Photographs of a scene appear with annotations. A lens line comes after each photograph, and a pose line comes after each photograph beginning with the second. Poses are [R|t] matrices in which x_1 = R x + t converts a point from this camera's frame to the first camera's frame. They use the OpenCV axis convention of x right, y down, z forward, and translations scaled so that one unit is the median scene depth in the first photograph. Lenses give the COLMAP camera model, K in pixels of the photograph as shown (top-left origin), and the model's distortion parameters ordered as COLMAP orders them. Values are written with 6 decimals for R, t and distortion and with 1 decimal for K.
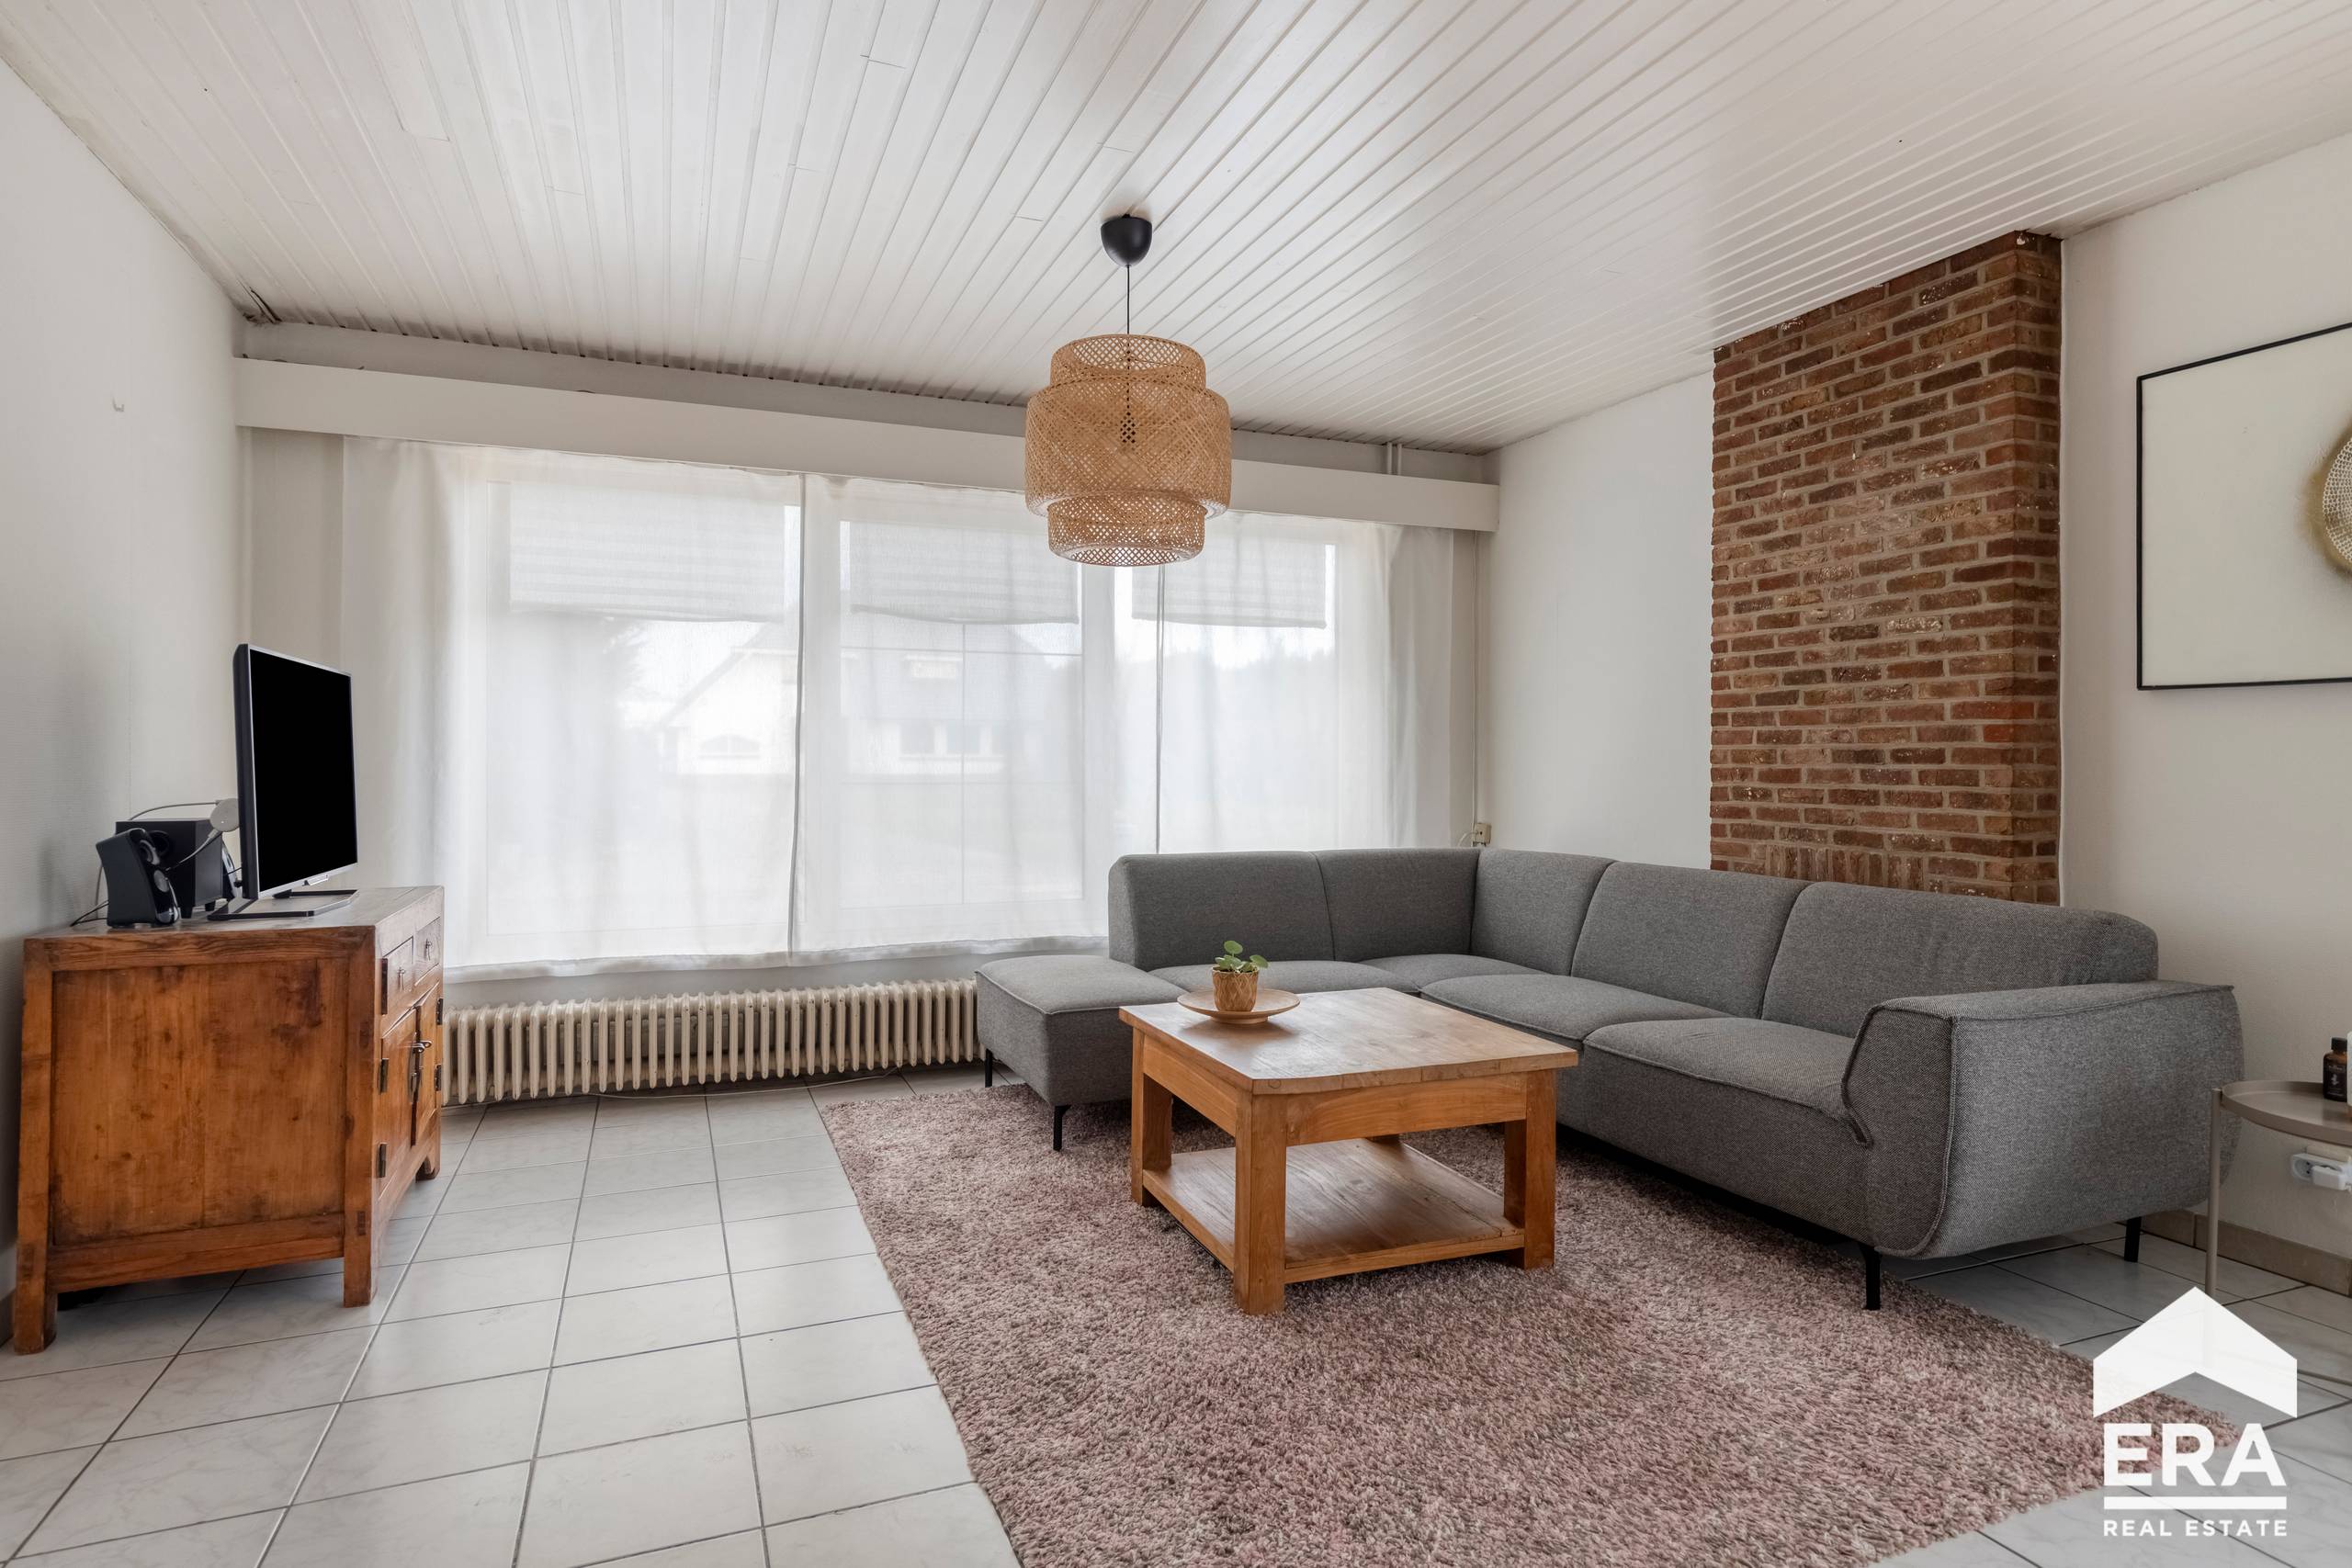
lens RADIAL K [[1273.6, 0, 1187.3], [0, 1273.6, 777.9], [0, 0, 1]] dist [0.003734, -0.000061]
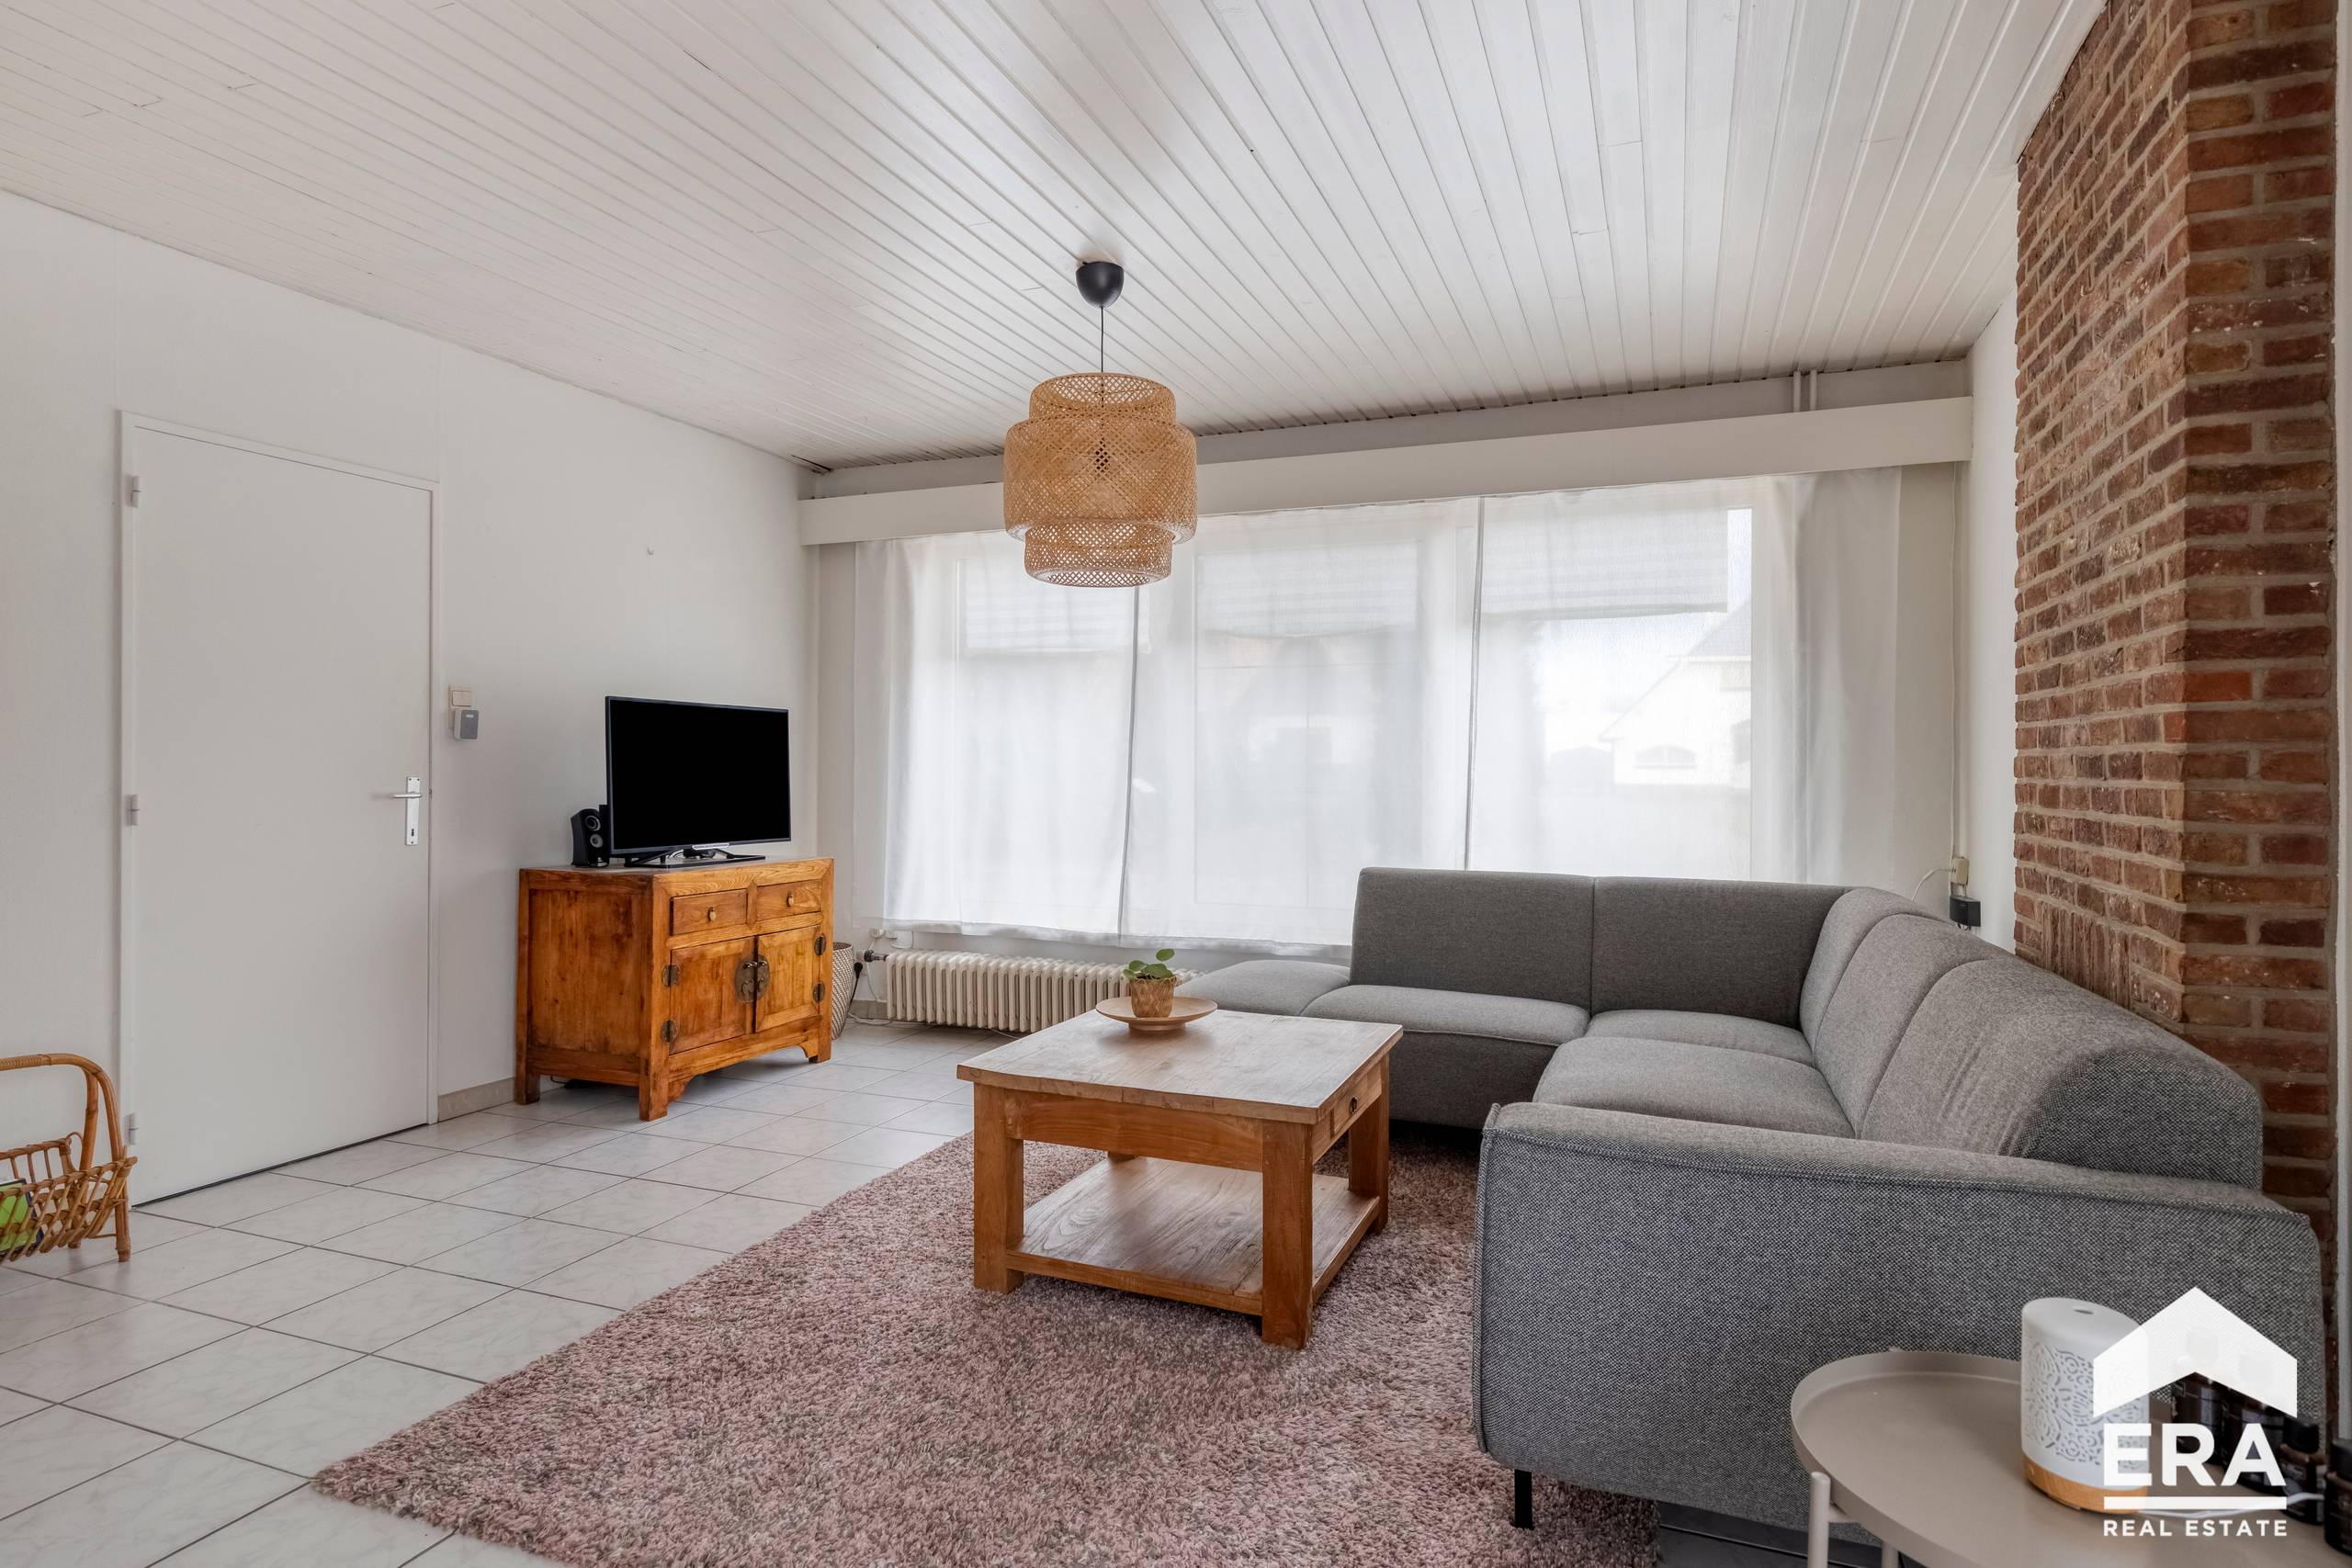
lens RADIAL K [[1273.6, 0, 1182.0], [0, 1273.6, 778.9], [0, 0, 1]] dist [0.003734, -0.000061]
pose [[0.720803, 0.007650, -0.693098, 0.708297], [-0.012736, 0.999916, -0.002208, -0.004415], [0.693023, 0.010419, 0.720840, 0.265508]]
